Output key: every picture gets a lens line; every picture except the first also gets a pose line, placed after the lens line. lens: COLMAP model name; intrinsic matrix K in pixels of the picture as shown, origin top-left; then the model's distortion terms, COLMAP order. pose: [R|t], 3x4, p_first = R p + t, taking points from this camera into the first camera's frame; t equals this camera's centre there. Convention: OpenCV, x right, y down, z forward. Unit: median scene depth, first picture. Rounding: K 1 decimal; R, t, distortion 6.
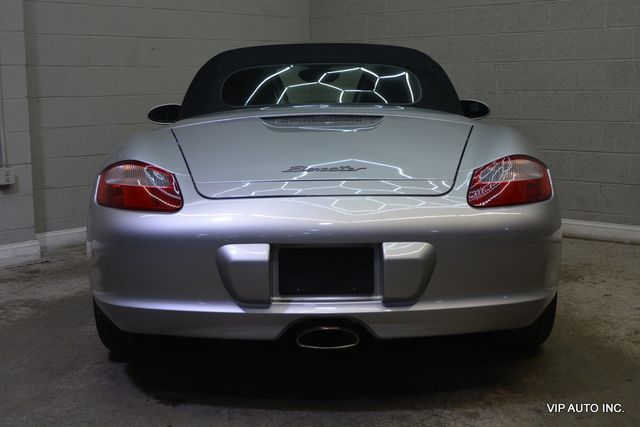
lens RADIAL K [[902.6, 0, 321.6], [0, 902.6, 213.3], [0, 0, 1]] dist [-0.014012, 0.007680]
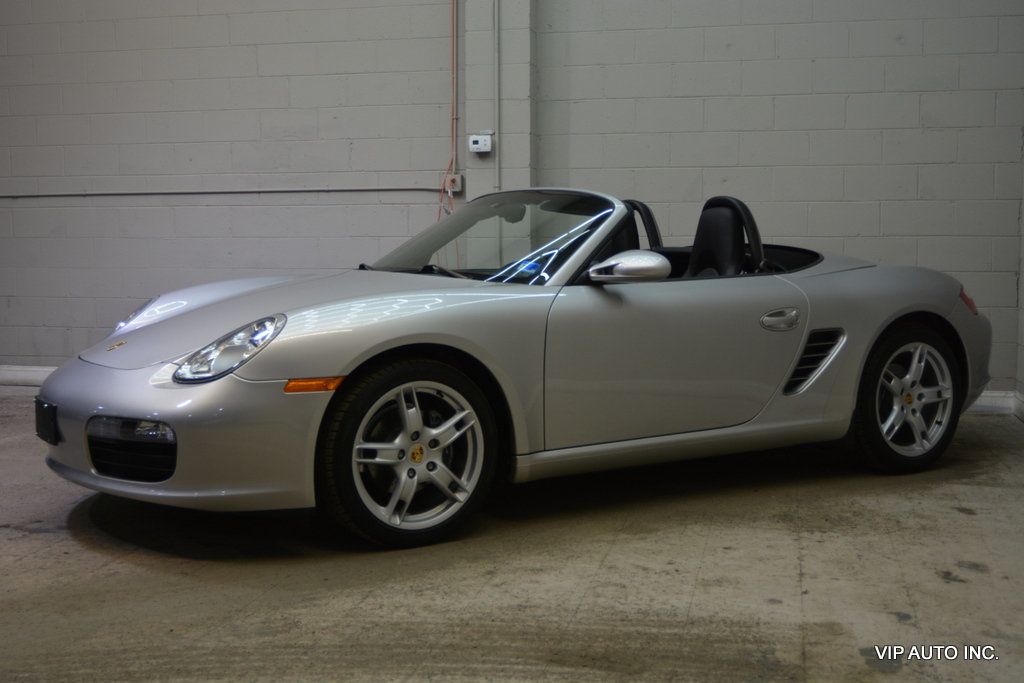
lens RADIAL K [[1259.9, 0, 511.9], [0, 1259.9, 340.9], [0, 0, 1]] dist [-0.011701, -0.000291]
pose [[0.492585, 0.090061, -0.865592, 0.982728], [-0.128851, 0.991216, 0.029806, -0.063701], [0.860673, 0.096850, 0.499862, 0.374776]]
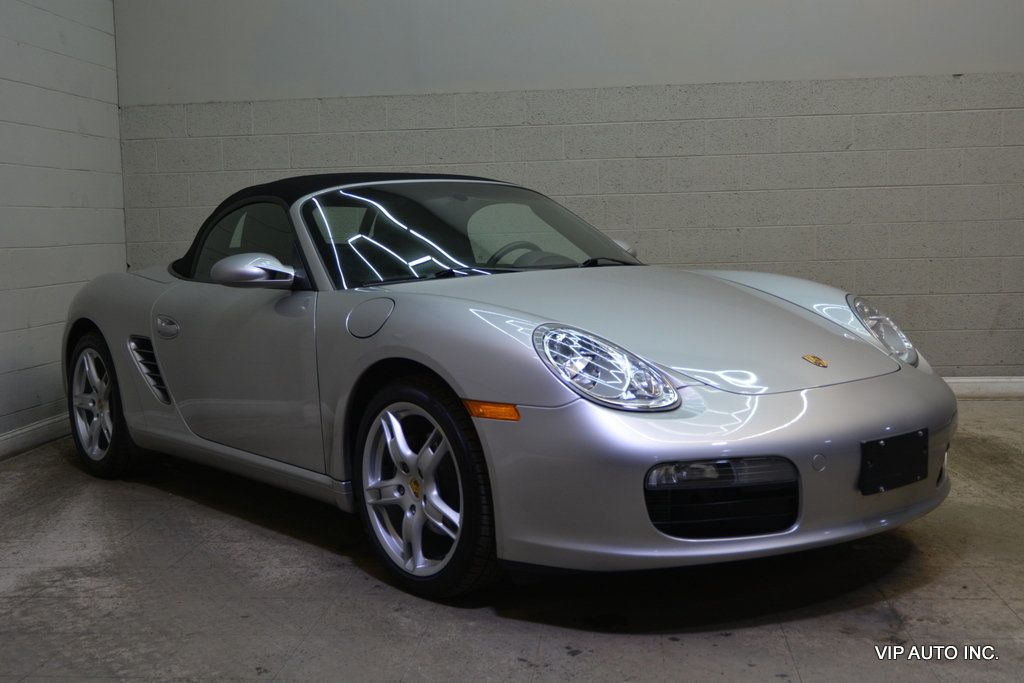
lens RADIAL K [[1207.7, 0, 512.0], [0, 1207.7, 337.8], [0, 0, 1]] dist [-0.011243, 0.010093]
pose [[0.799011, -0.065638, 0.597723, -0.544108], [0.104899, 0.993997, -0.031069, -0.003938], [-0.592096, 0.087525, 0.801100, 0.133988]]
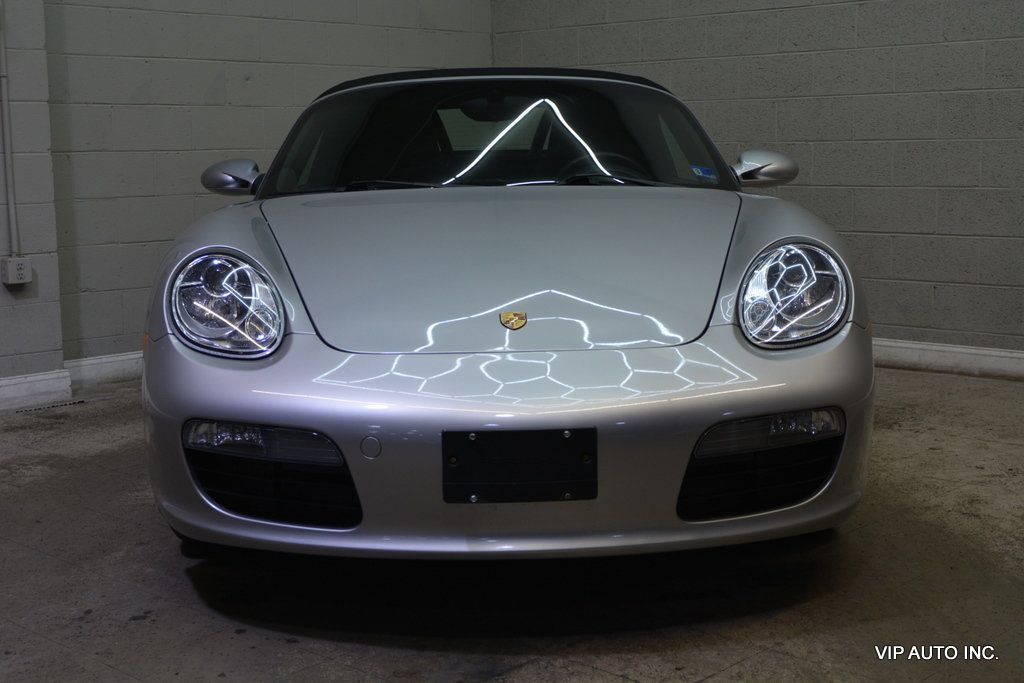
lens RADIAL K [[1402.7, 0, 512.9], [0, 1402.7, 340.3], [0, 0, 1]] dist [0.016620, -0.050983]
pose [[0.999889, -0.000673, -0.014872, 0.027557], [0.000570, 0.999976, -0.006888, 0.018868], [0.014876, 0.006878, 0.999866, -0.014932]]
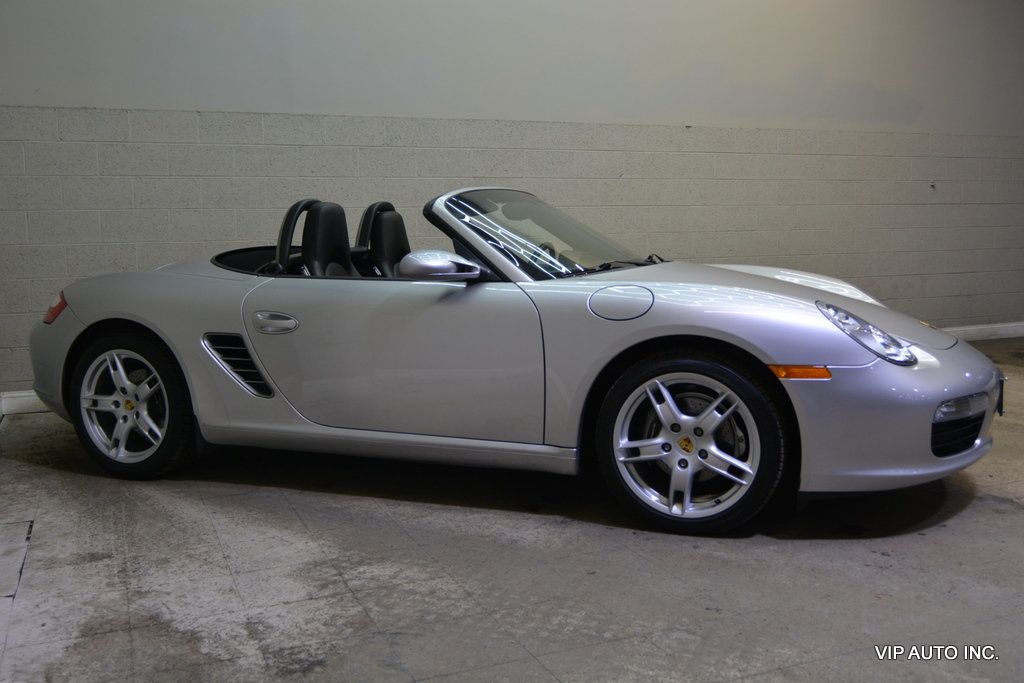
lens RADIAL K [[957.5, 0, 509.0], [0, 957.5, 340.0], [0, 0, 1]] dist [-0.019213, 0.007349]
pose [[0.413694, -0.098914, 0.905027, -0.823456], [0.144564, 0.988605, 0.041968, -0.063069], [-0.898865, 0.113472, 0.423279, 0.569747]]
